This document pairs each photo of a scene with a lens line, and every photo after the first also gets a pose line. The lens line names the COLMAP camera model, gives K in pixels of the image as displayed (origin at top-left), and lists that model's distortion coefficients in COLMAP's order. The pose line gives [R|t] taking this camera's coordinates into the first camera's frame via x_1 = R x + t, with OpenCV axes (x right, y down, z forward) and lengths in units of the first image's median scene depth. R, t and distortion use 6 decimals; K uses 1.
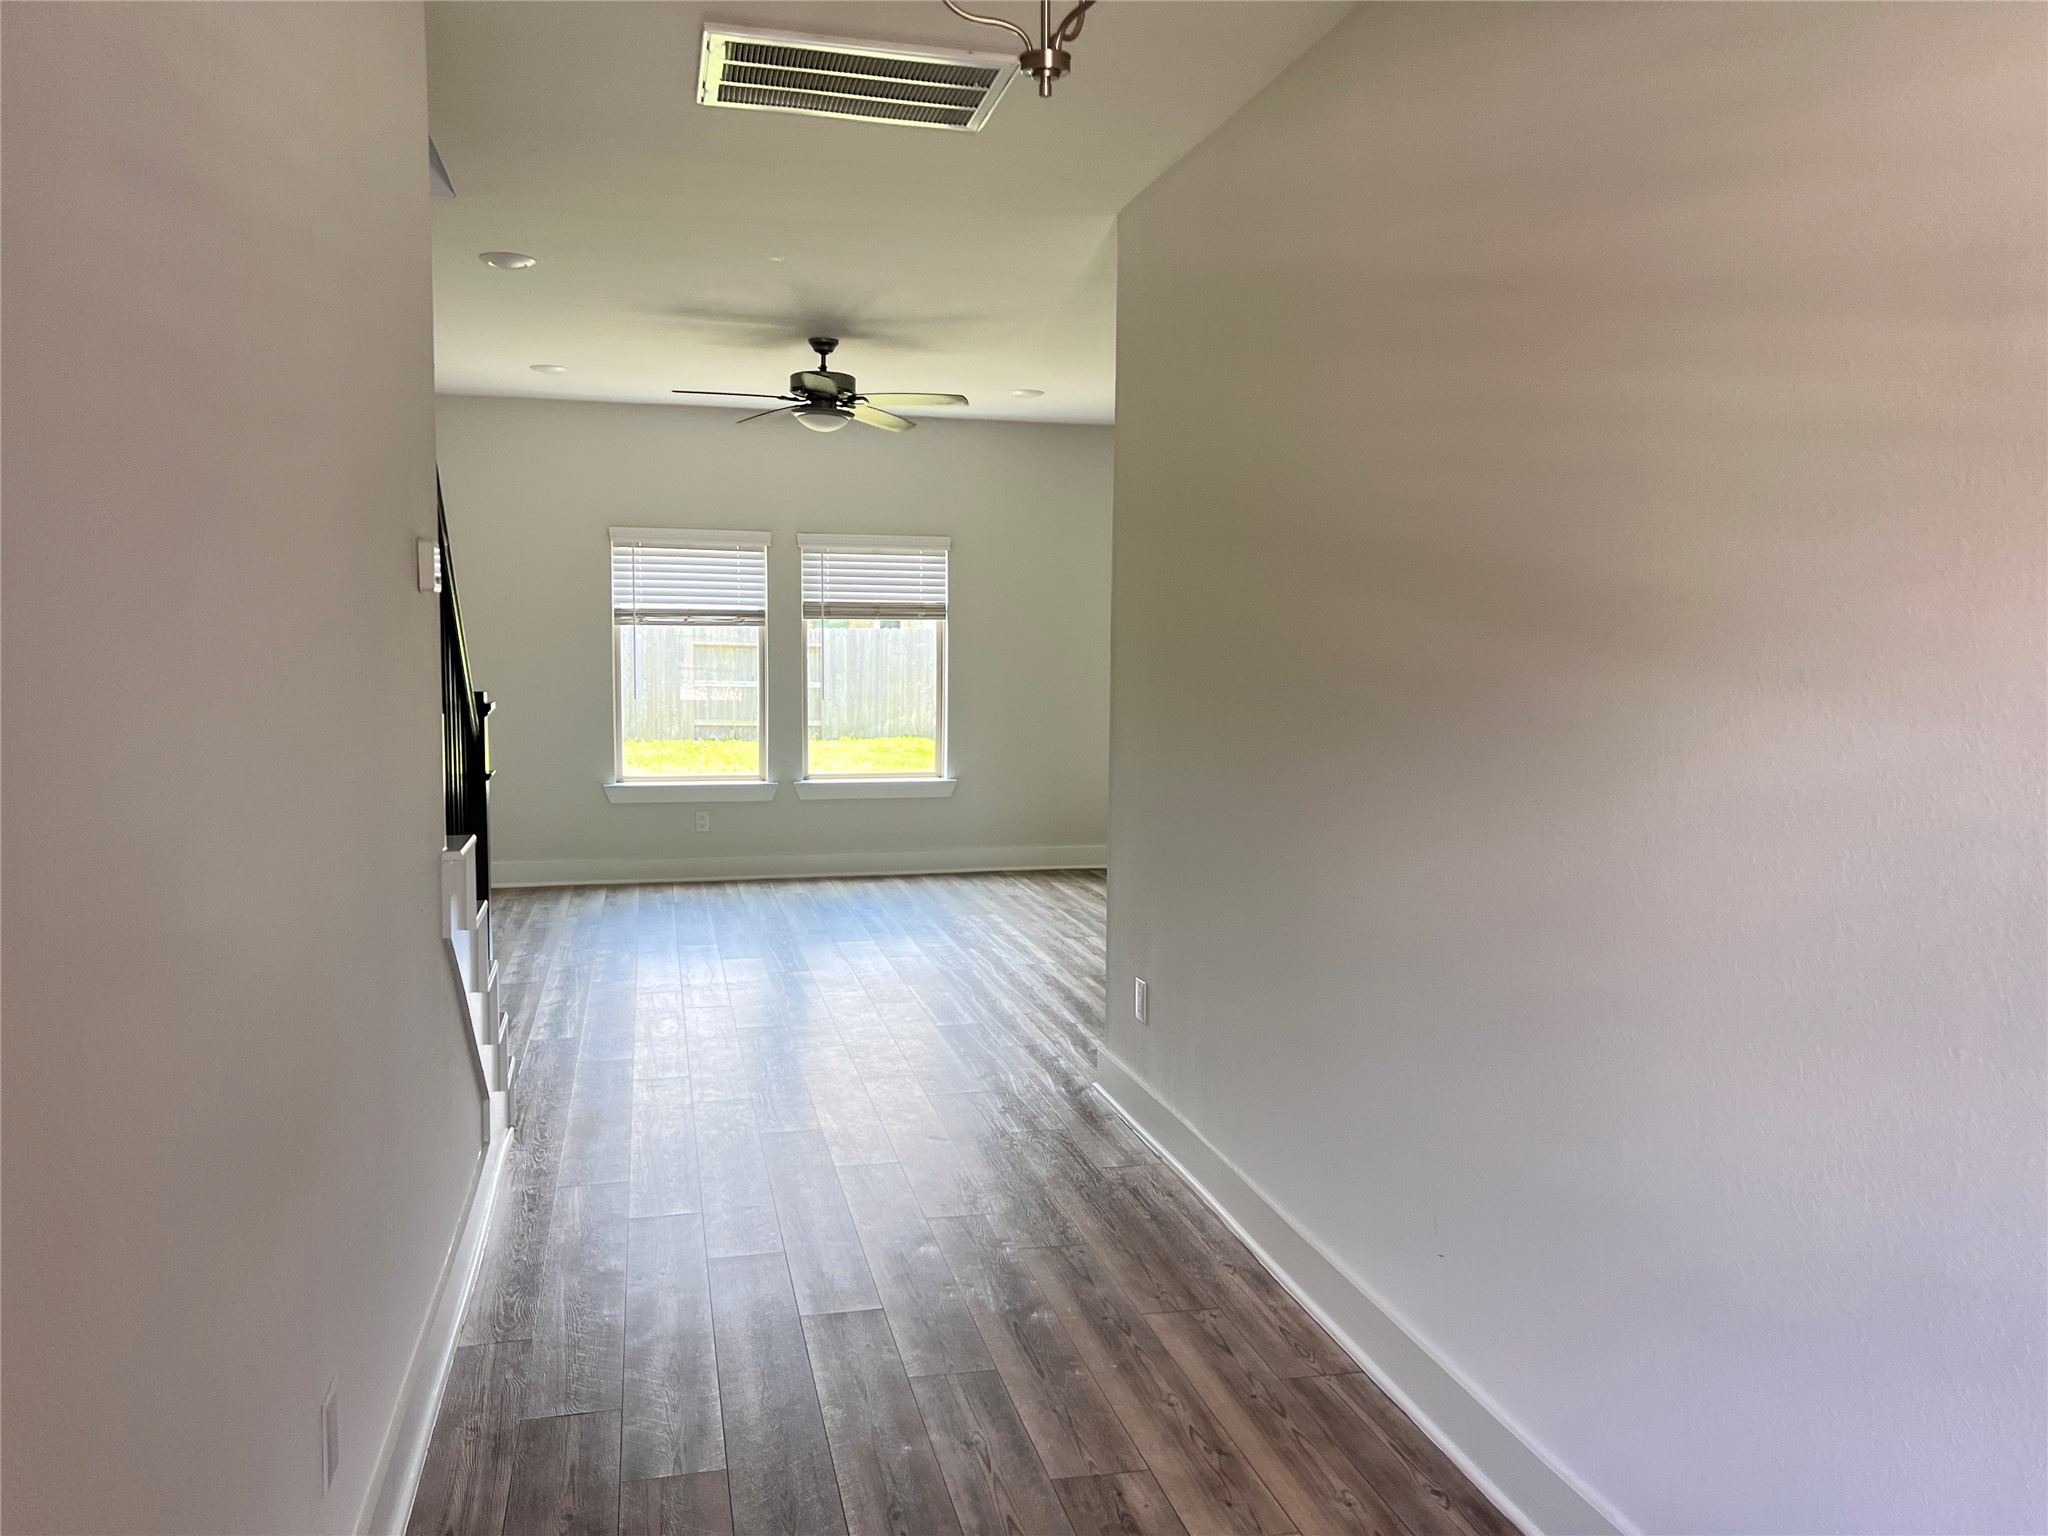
lens RADIAL K [[1532.0, 0, 1066.0], [0, 1532.0, 739.5], [0, 0, 1]] dist [0.081467, -0.093122]
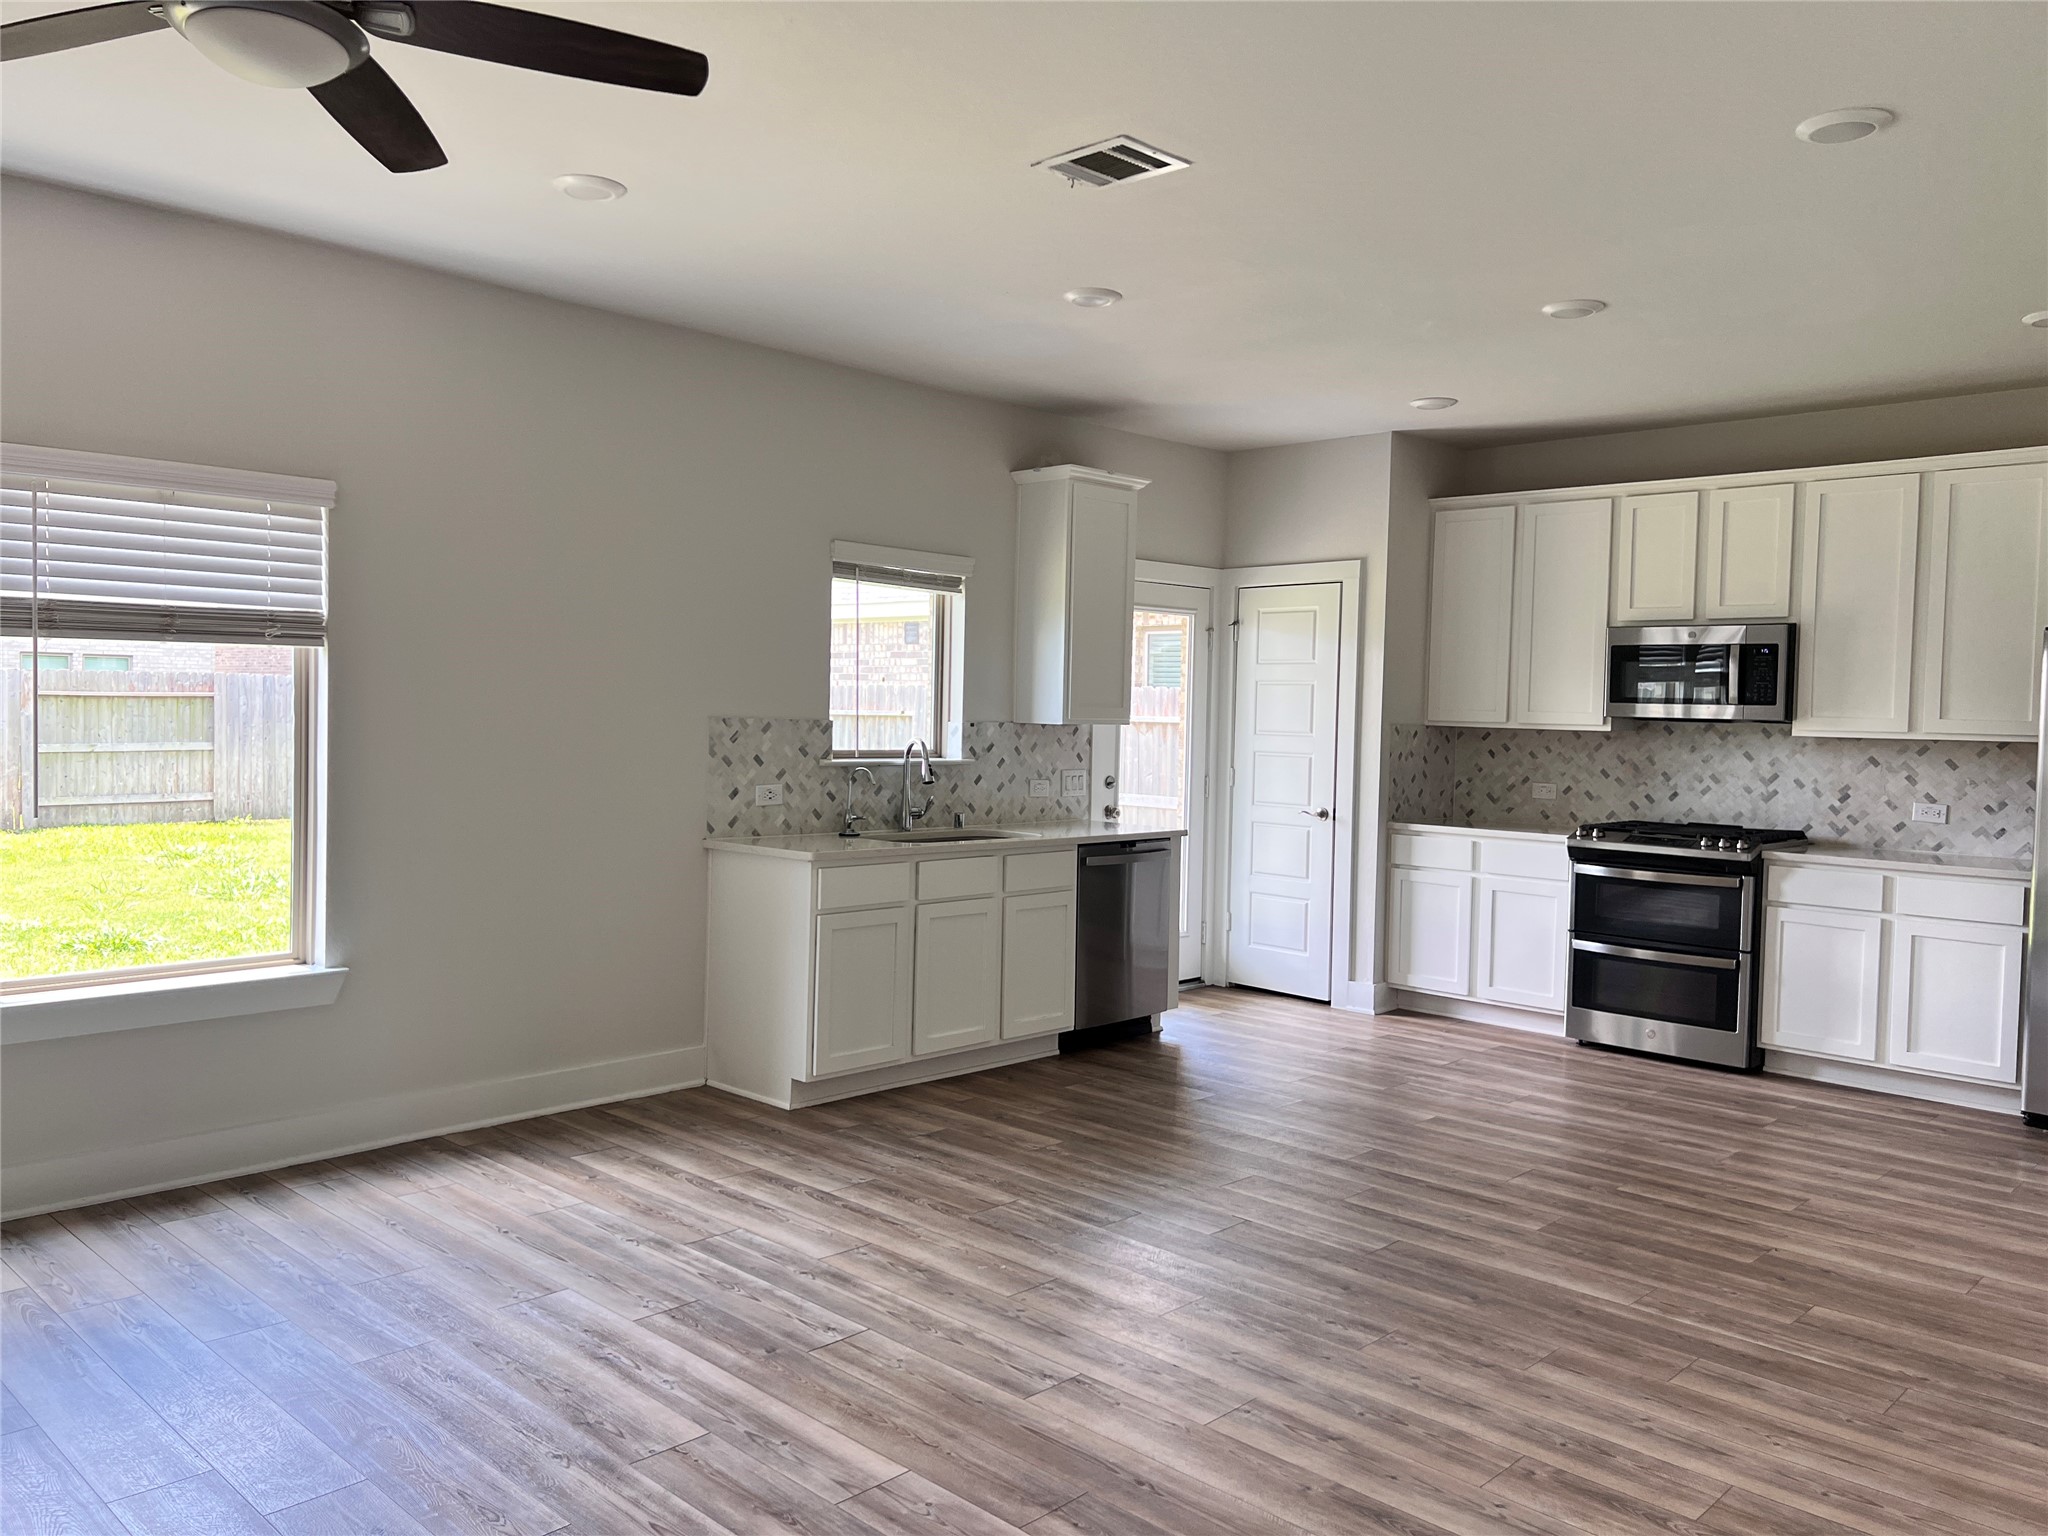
lens RADIAL K [[1532.0, 0, 1025.3], [0, 1532.0, 752.7], [0, 0, 1]] dist [0.081467, -0.093122]
pose [[0.856631, -0.006030, 0.515894, -0.146360], [0.019957, 0.999571, -0.021454, -0.029346], [-0.515543, 0.028674, 0.856384, 0.466665]]
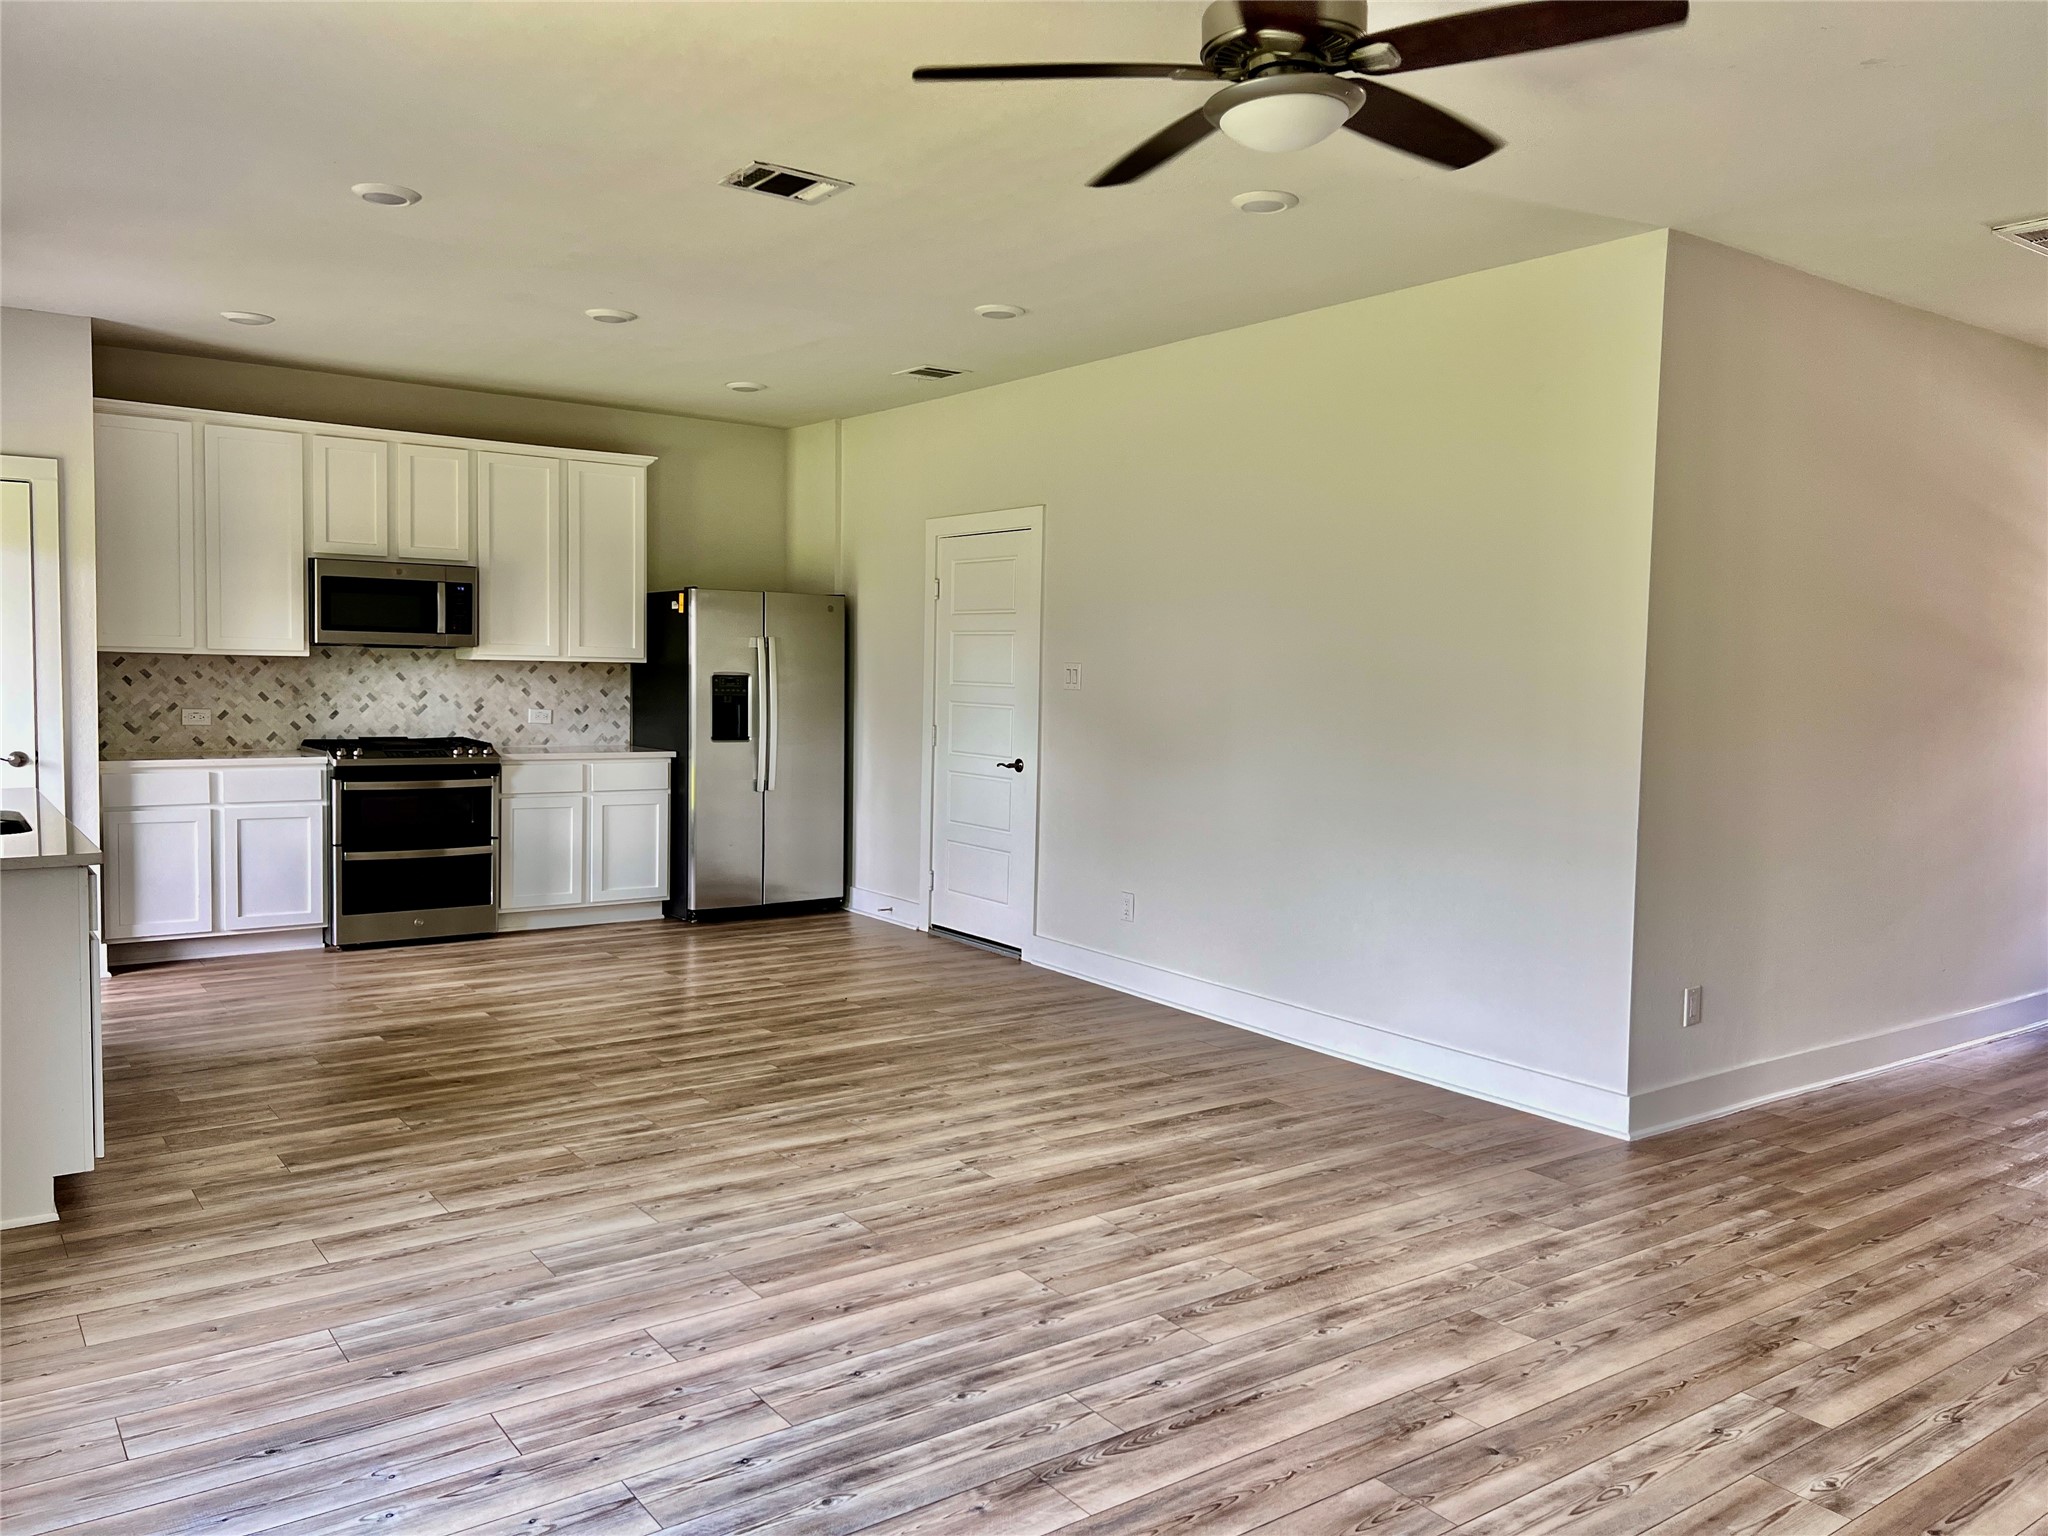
lens RADIAL K [[1532.0, 0, 1003.4], [0, 1532.0, 748.2], [0, 0, 1]] dist [0.081467, -0.093122]
pose [[-0.350735, -0.070528, 0.933815, -0.391233], [0.036140, 0.995398, 0.088753, -0.061577], [-0.935777, 0.064877, -0.346572, 0.915497]]
